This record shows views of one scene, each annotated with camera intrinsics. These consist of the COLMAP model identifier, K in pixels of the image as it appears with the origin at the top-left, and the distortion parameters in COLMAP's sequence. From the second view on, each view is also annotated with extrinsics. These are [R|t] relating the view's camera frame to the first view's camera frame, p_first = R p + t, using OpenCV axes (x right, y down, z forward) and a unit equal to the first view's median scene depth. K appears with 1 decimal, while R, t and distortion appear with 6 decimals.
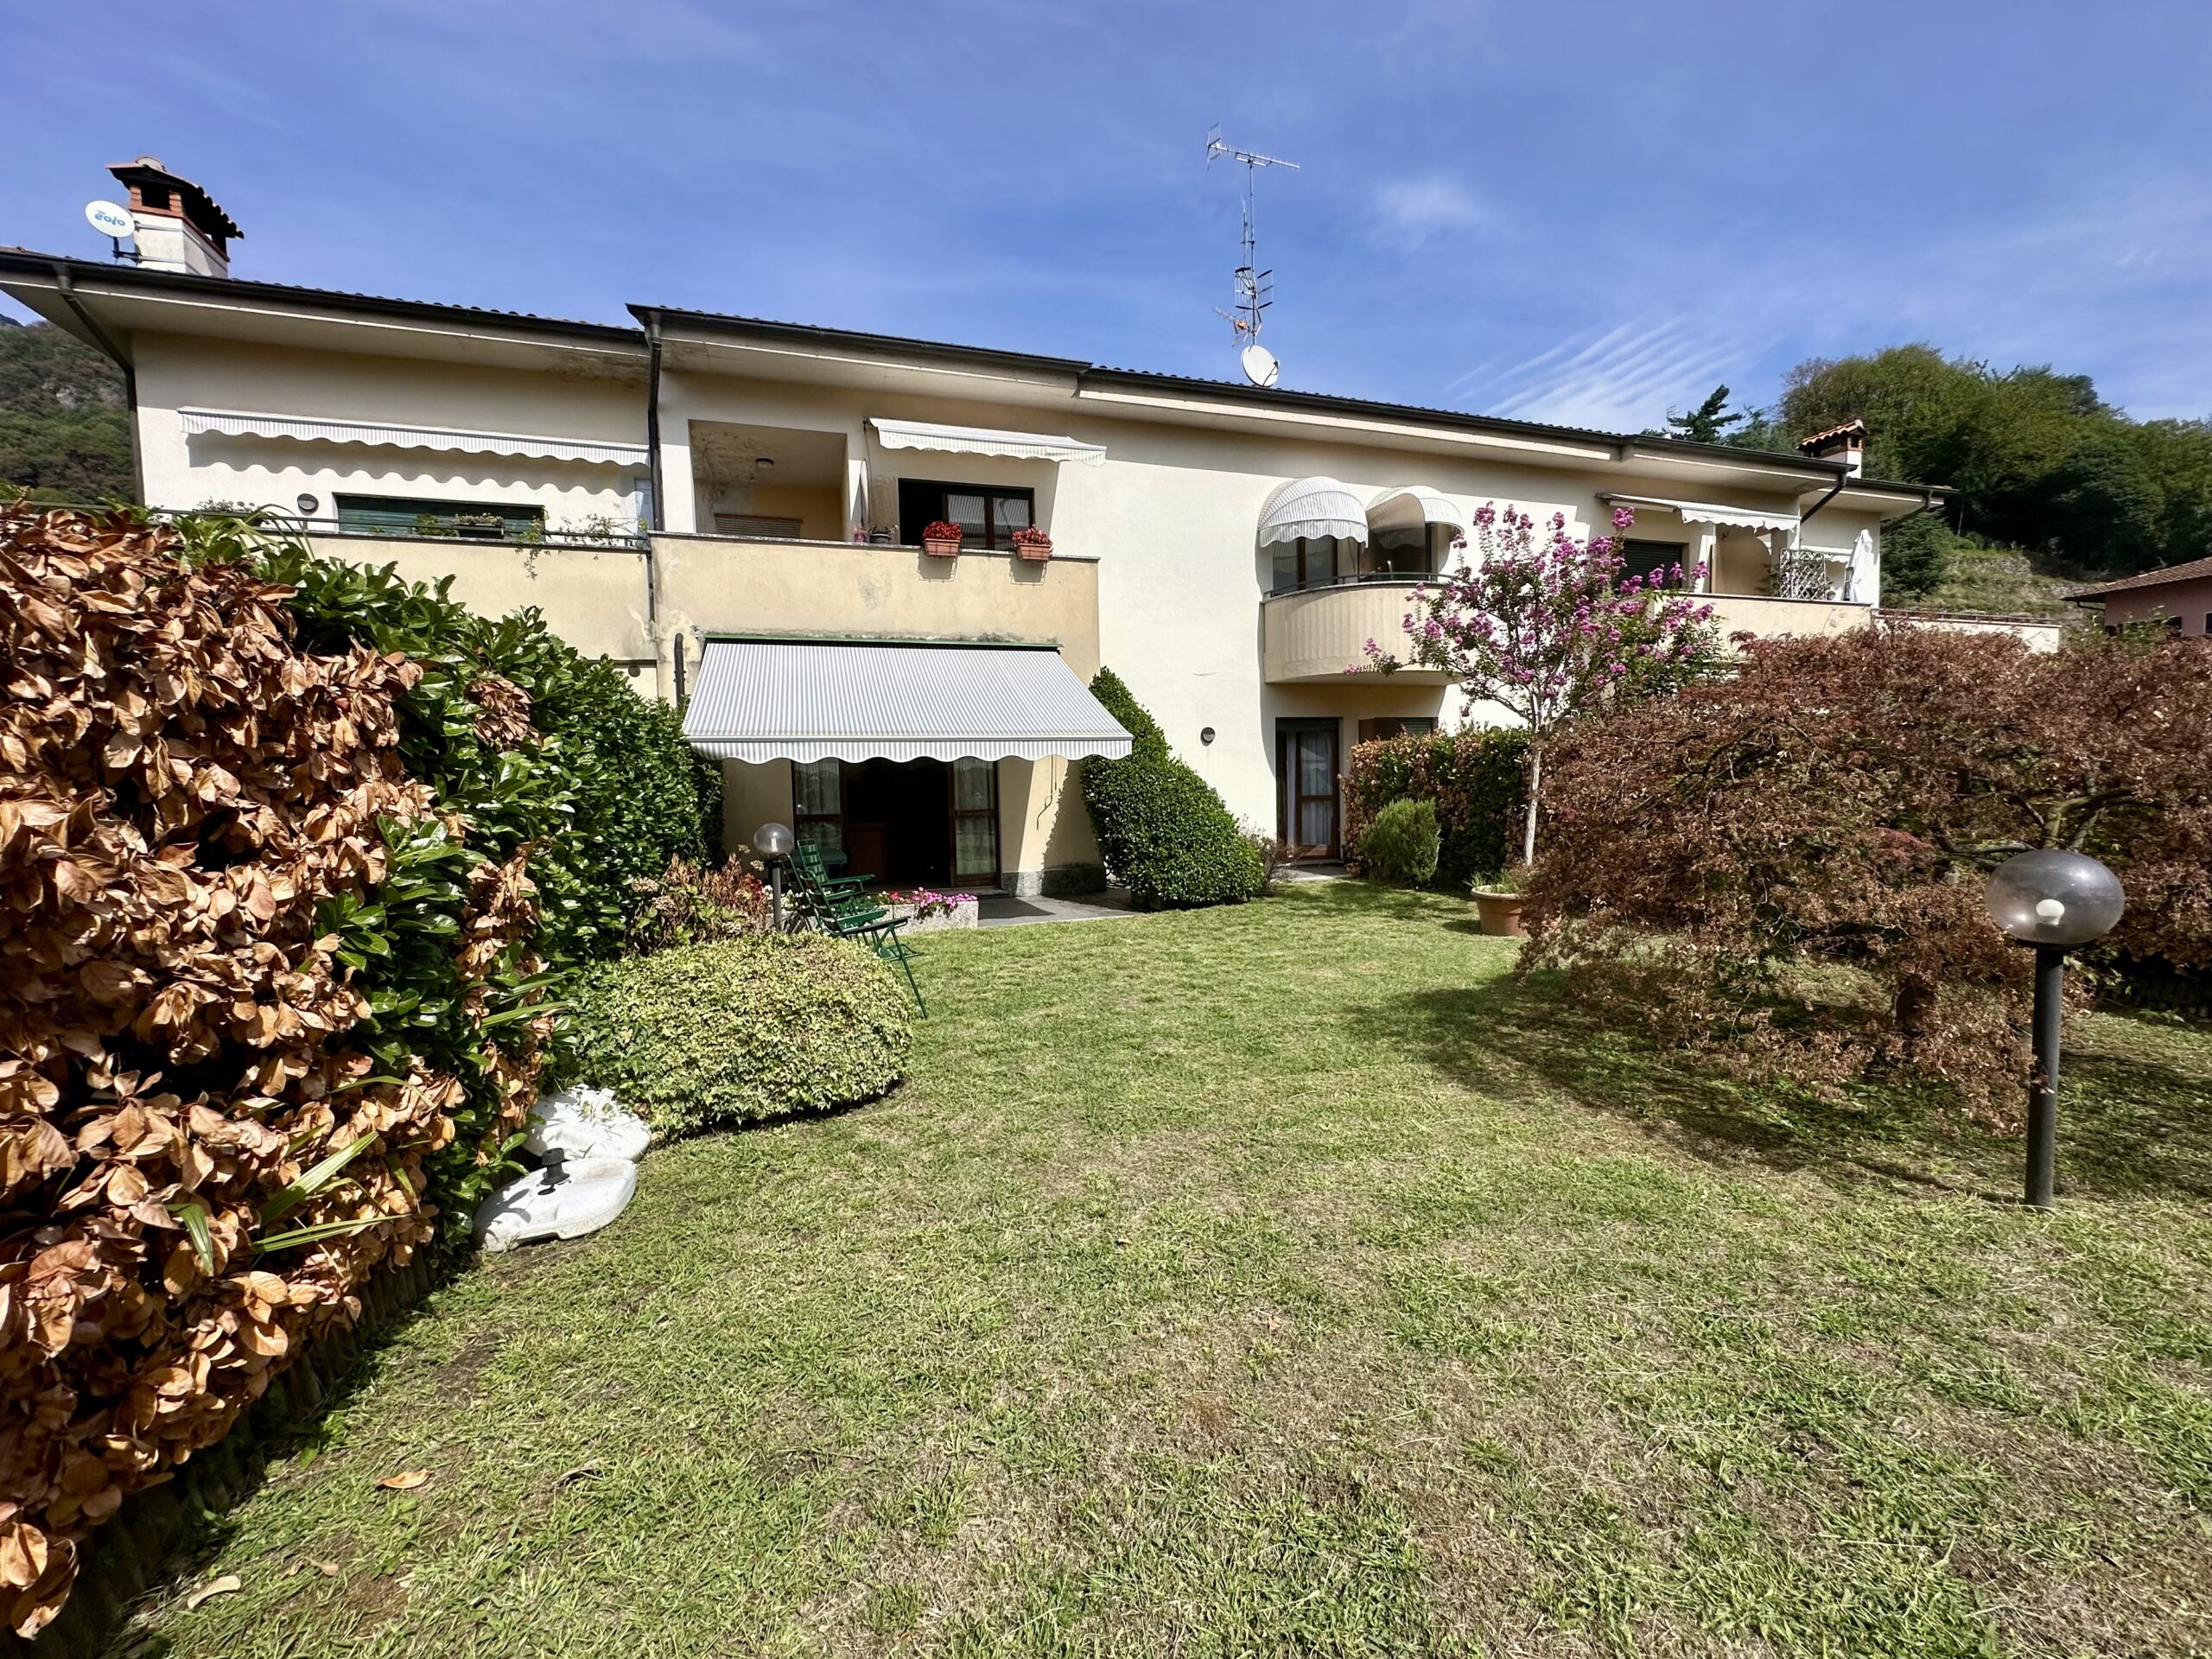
lens RADIAL K [[887.3, 0, 1106.0], [0, 887.3, 829.5], [0, 0, 1]] dist [-0.002612, 0.000775]
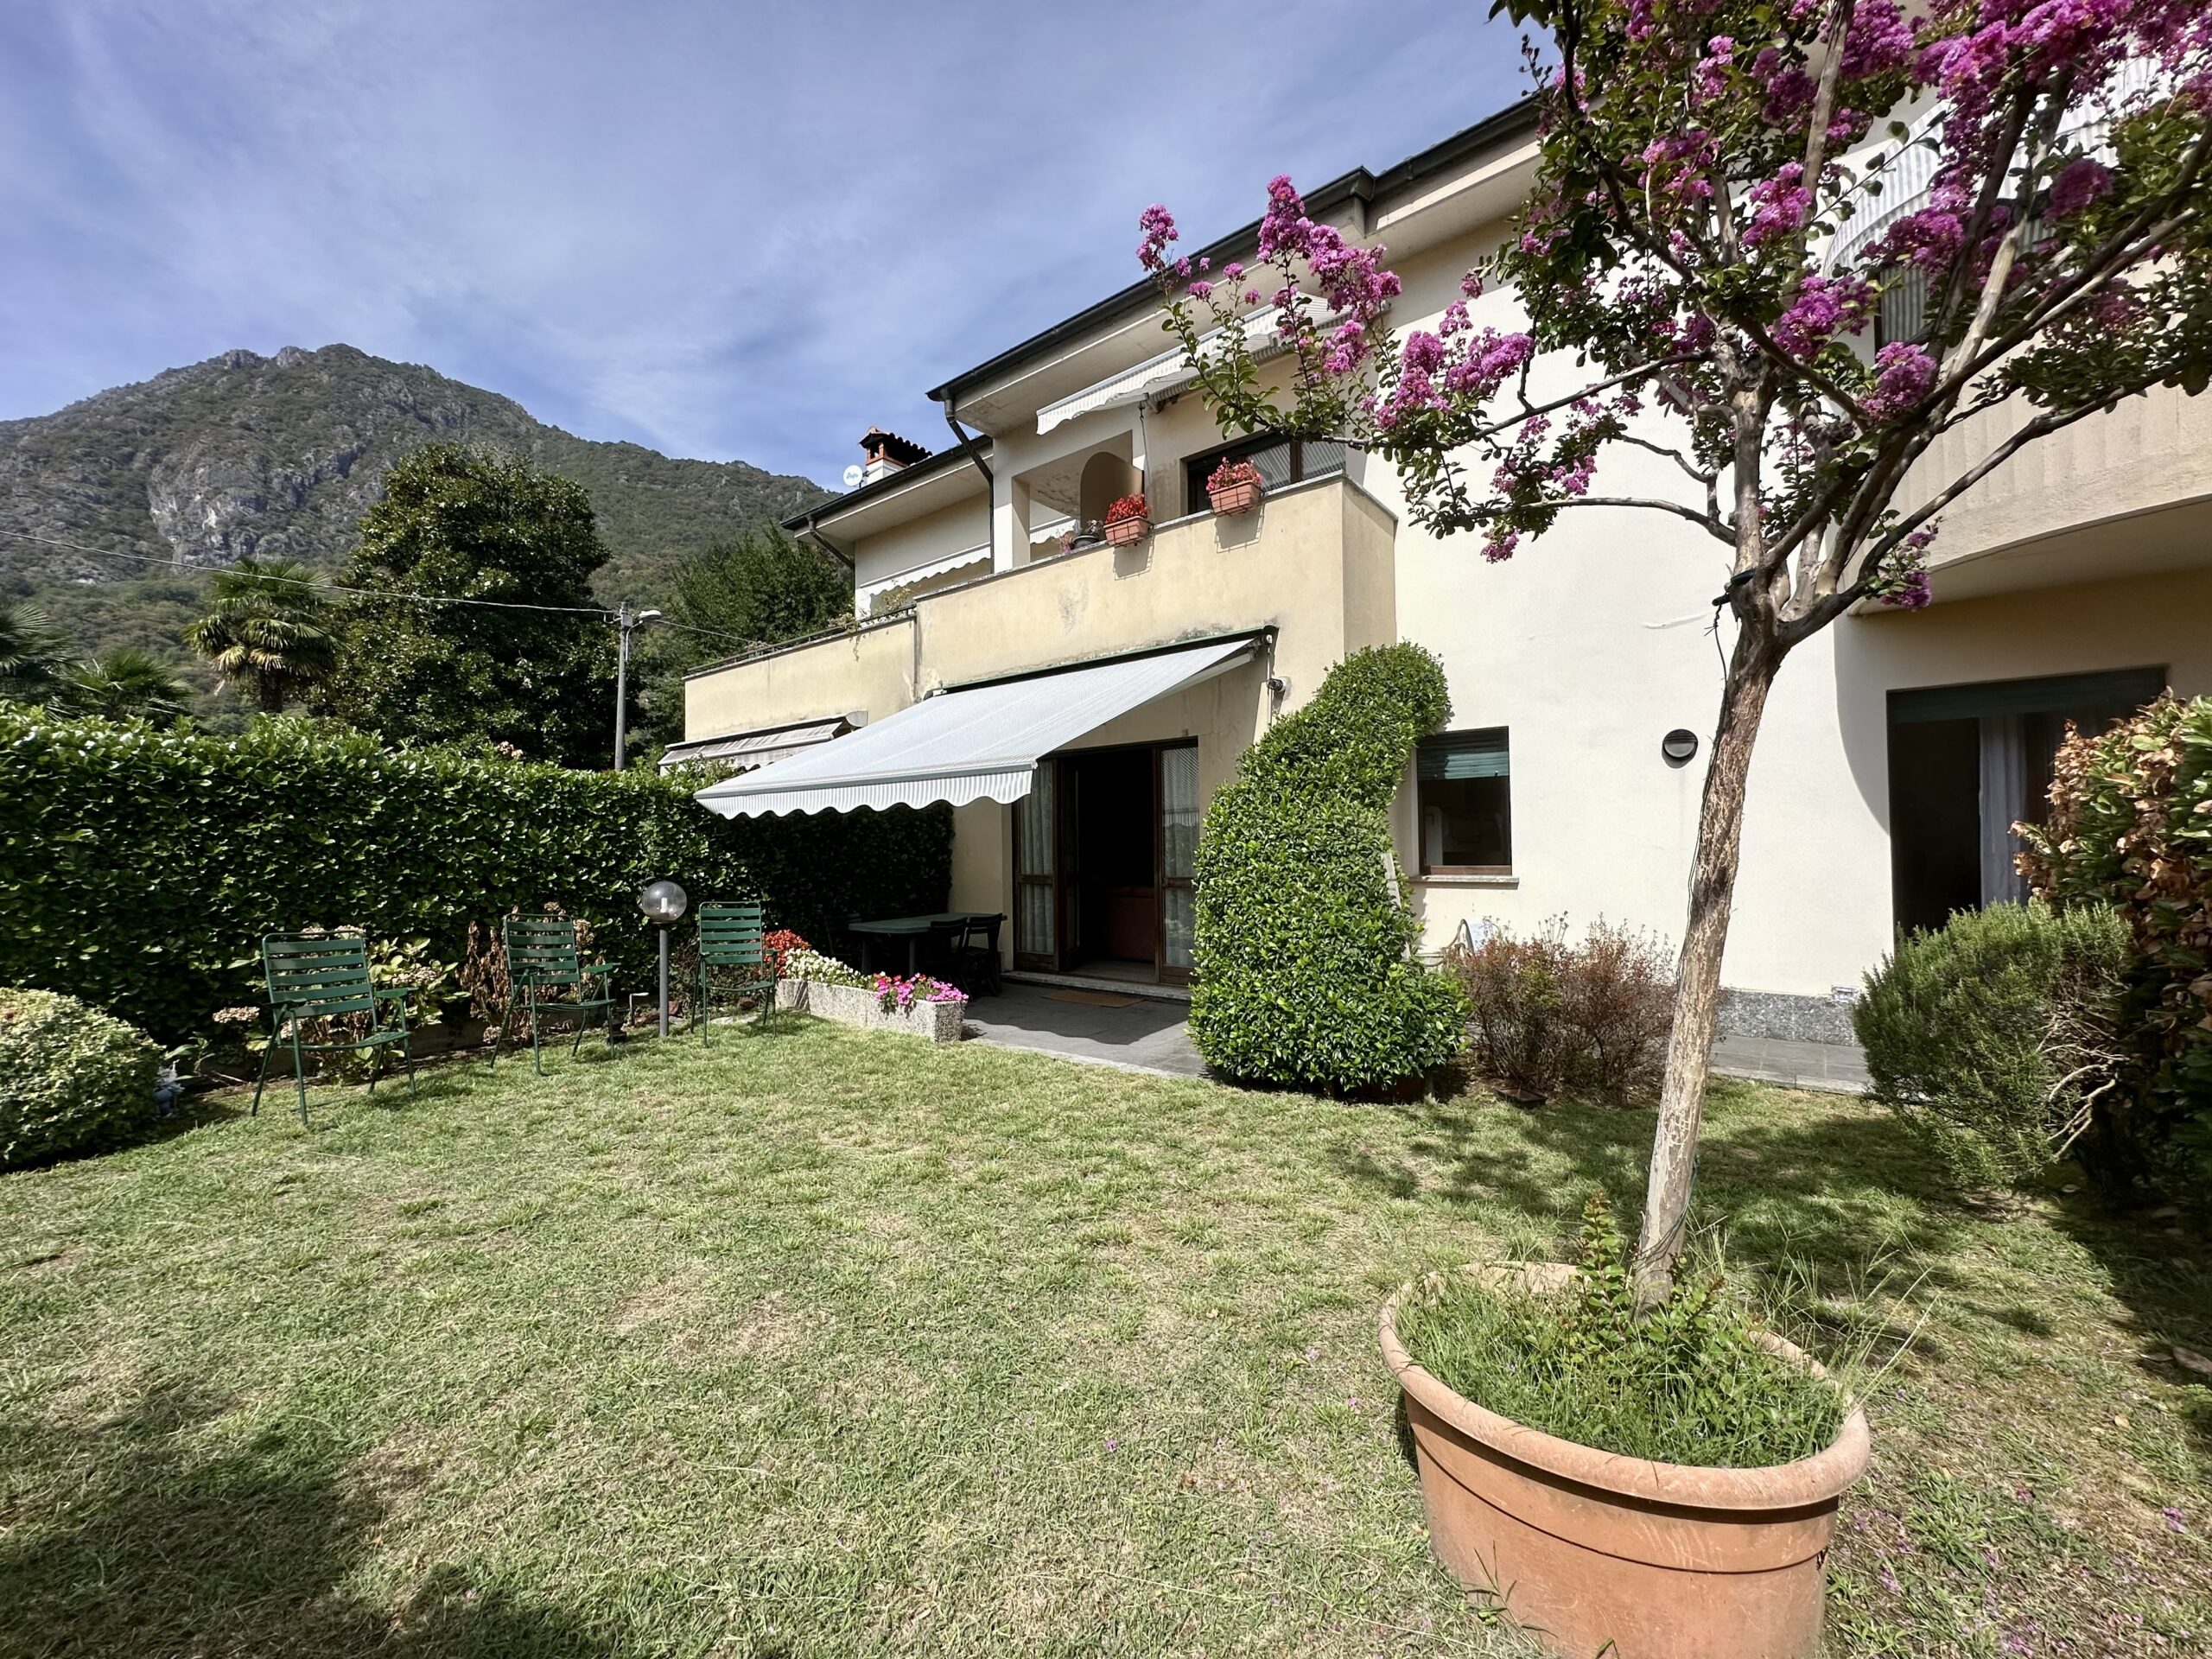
lens RADIAL K [[887.3, 0, 1106.0], [0, 887.3, 829.5], [0, 0, 1]] dist [-0.002612, 0.000775]
pose [[0.537961, -0.000875, -0.842969, 0.451378], [-0.048704, 0.998297, -0.032118, -0.037008], [0.841561, 0.058334, 0.537002, 0.595679]]
